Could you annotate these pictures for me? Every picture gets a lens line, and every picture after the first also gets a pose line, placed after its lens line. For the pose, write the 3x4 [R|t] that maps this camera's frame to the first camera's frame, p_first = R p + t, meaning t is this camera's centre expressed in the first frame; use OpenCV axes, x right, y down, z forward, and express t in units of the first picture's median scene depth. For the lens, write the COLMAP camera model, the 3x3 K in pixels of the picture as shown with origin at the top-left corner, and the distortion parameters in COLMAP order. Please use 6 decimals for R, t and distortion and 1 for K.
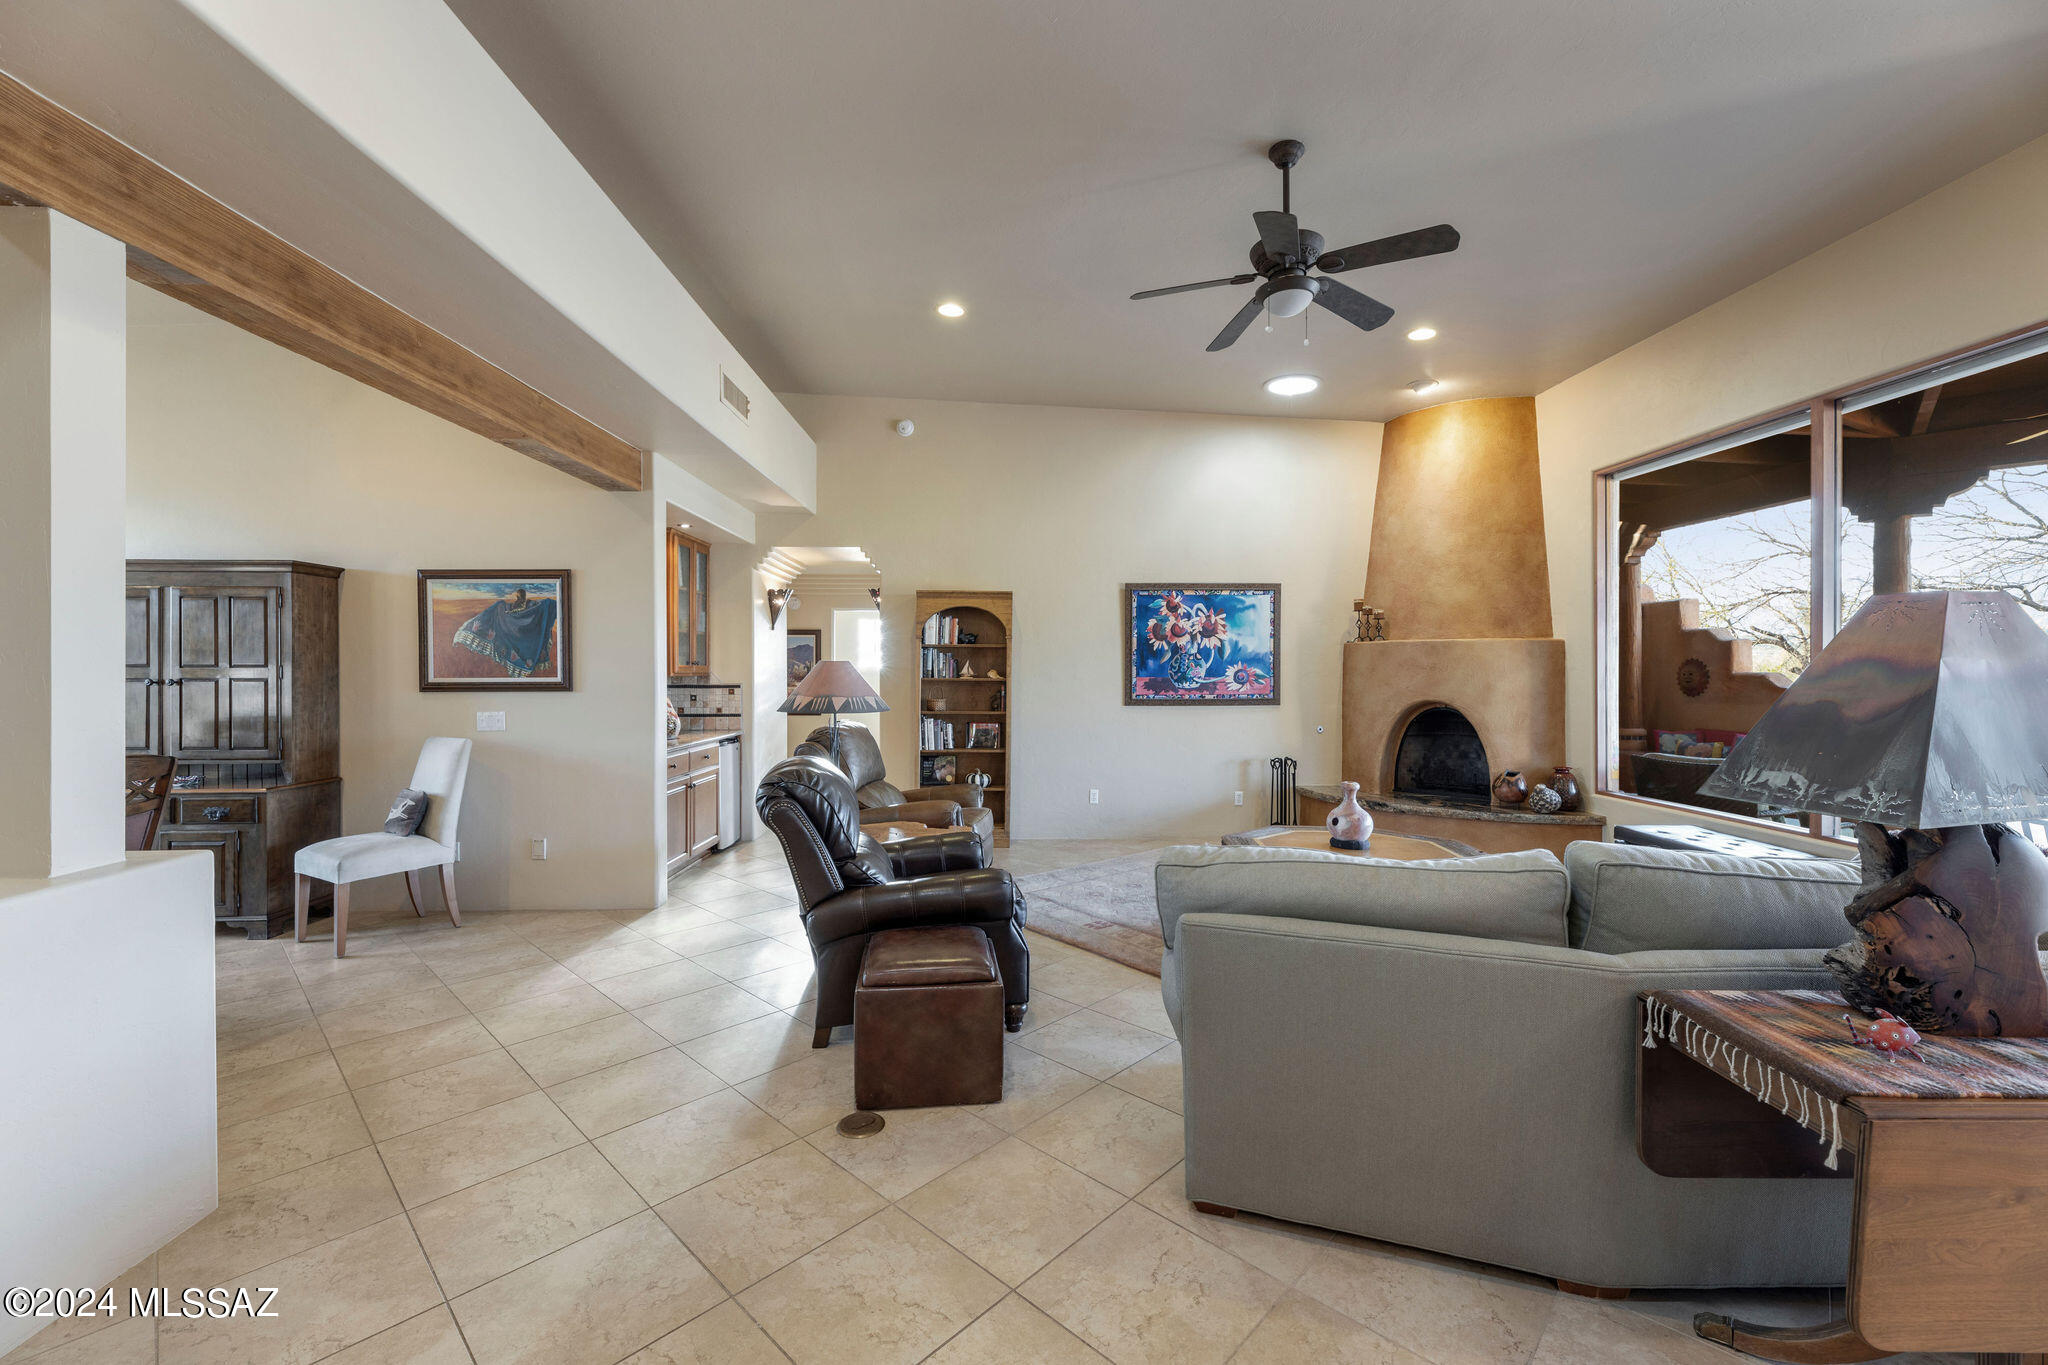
lens RADIAL K [[826.5, 0, 1027.4], [0, 826.5, 673.3], [0, 0, 1]] dist [0.002509, -0.000568]
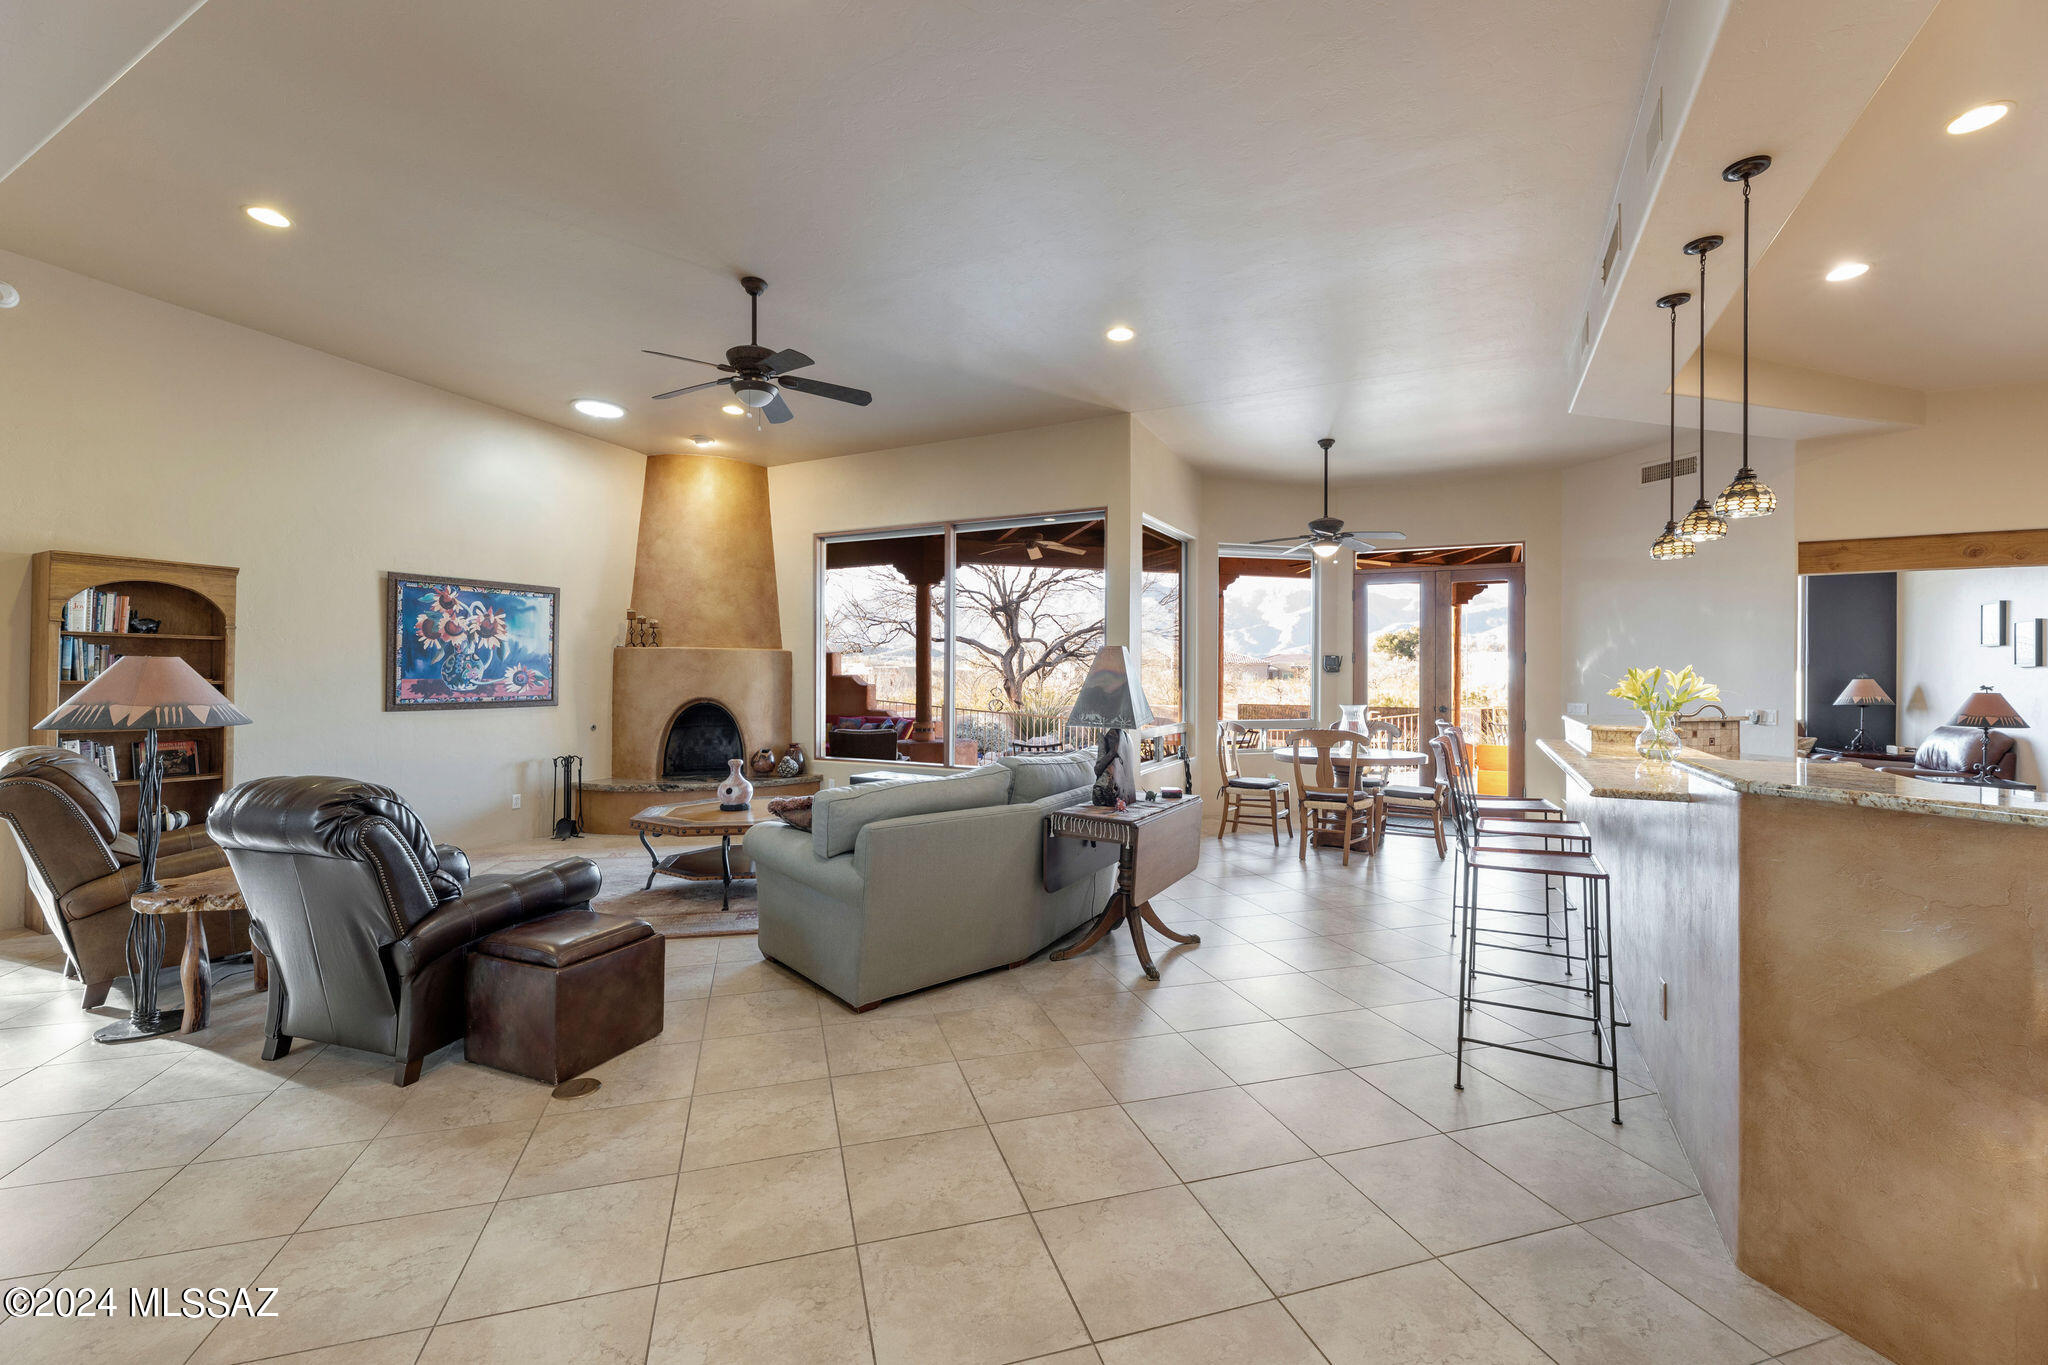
lens RADIAL K [[826.5, 0, 1022.7], [0, 826.5, 673.7], [0, 0, 1]] dist [0.002509, -0.000568]
pose [[0.498541, 0.003093, 0.866860, -0.338762], [-0.002382, 0.999995, -0.002199, -0.000644], [-0.866863, -0.000969, 0.498546, -0.022061]]
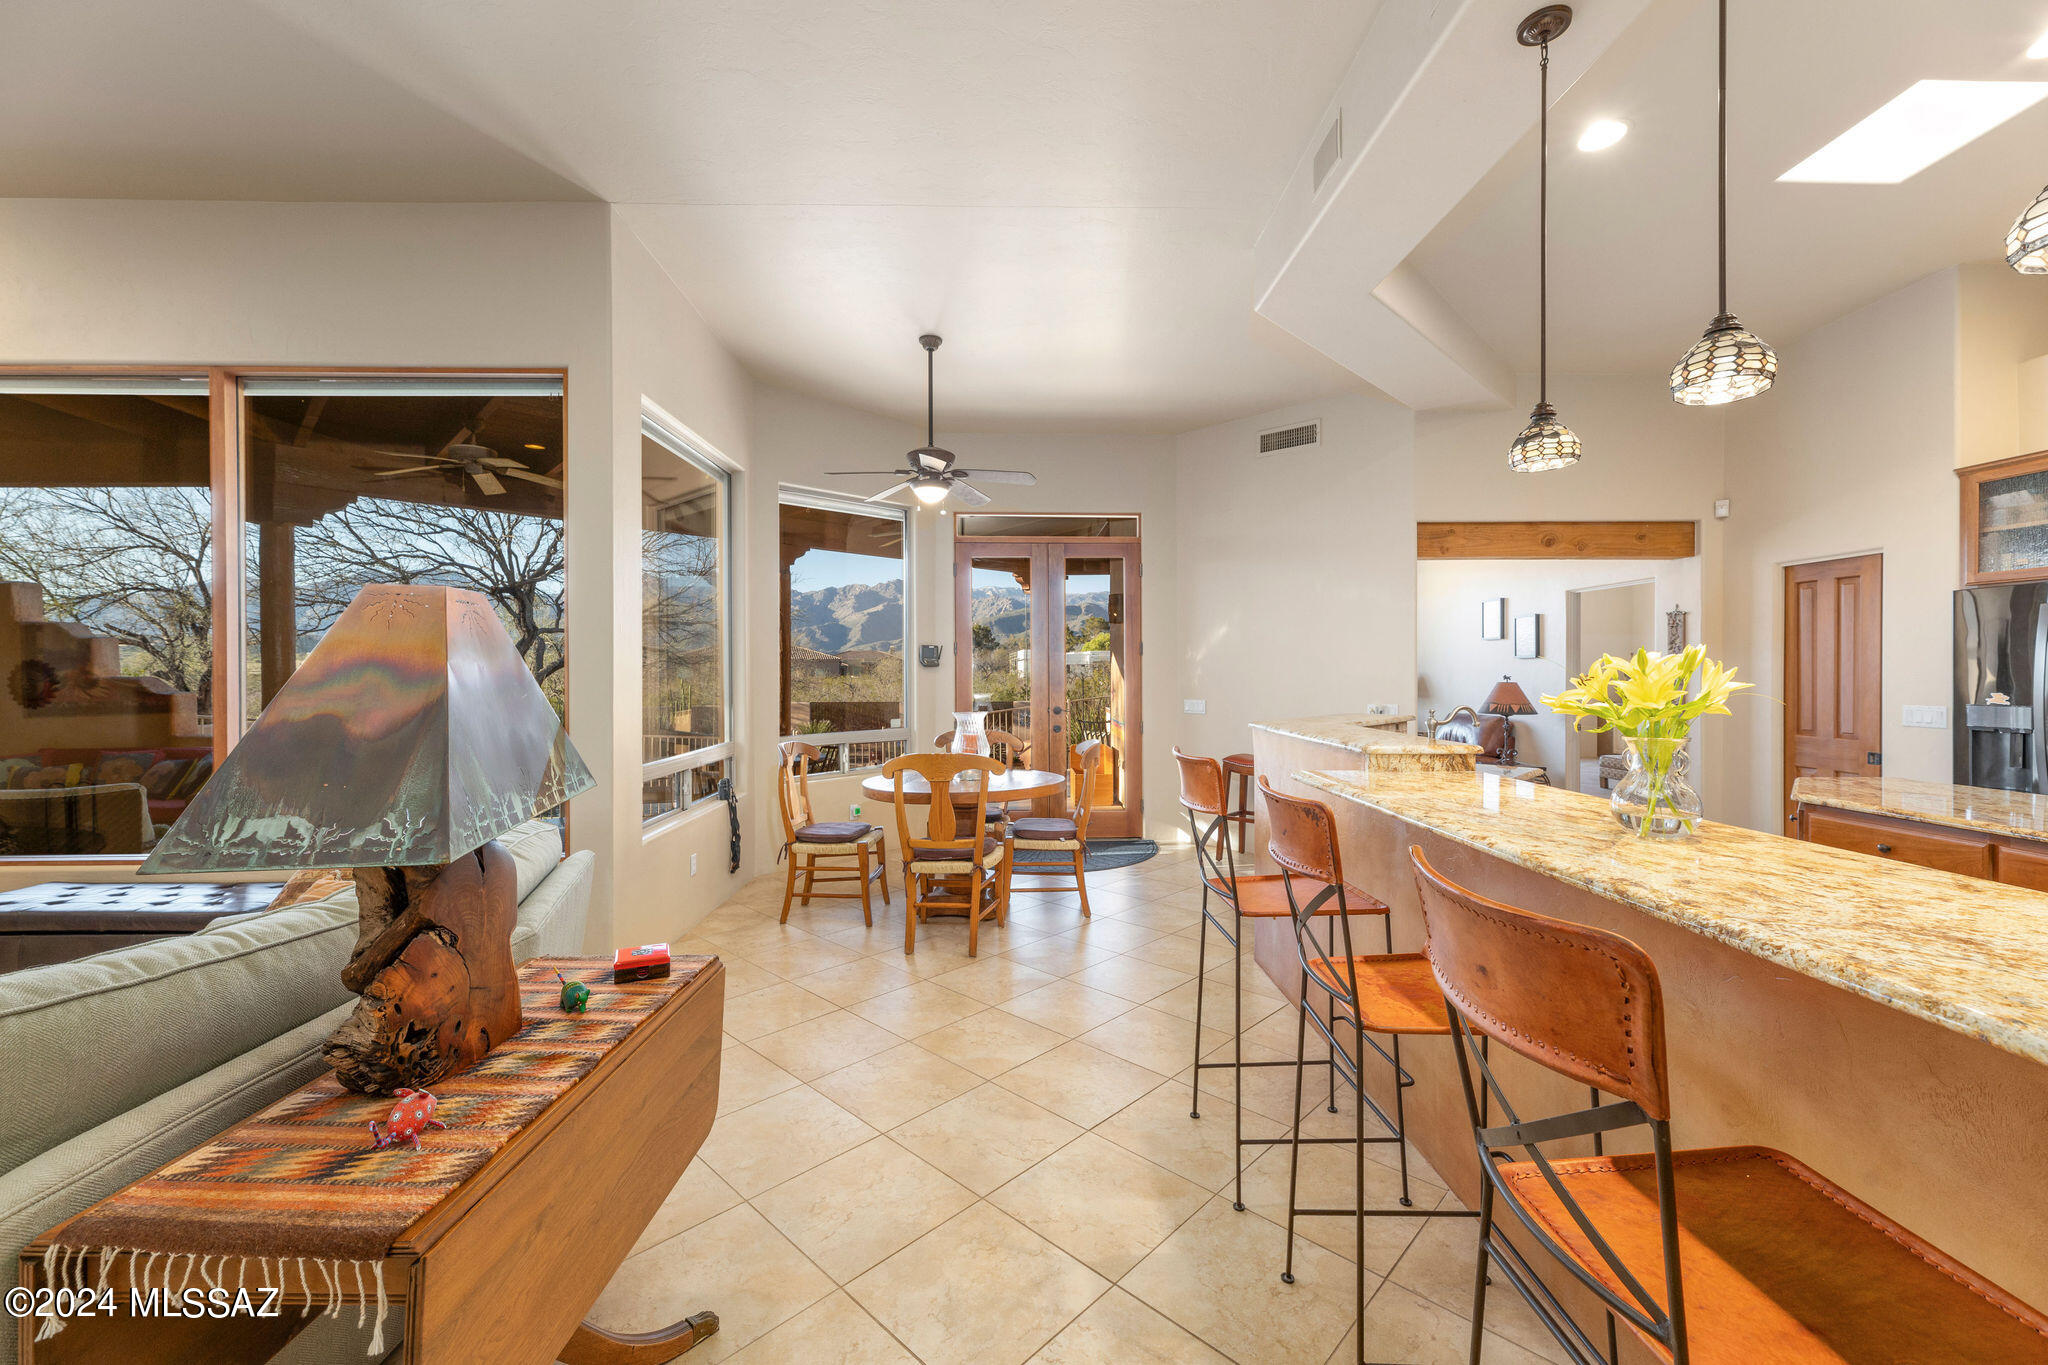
lens RADIAL K [[826.5, 0, 1025.9], [0, 826.5, 676.2], [0, 0, 1]] dist [0.002509, -0.000568]
pose [[0.011696, -0.006128, 0.999913, 0.049546], [0.006903, 0.999958, 0.006047, -0.000693], [-0.999908, 0.006832, 0.011738, 0.082658]]
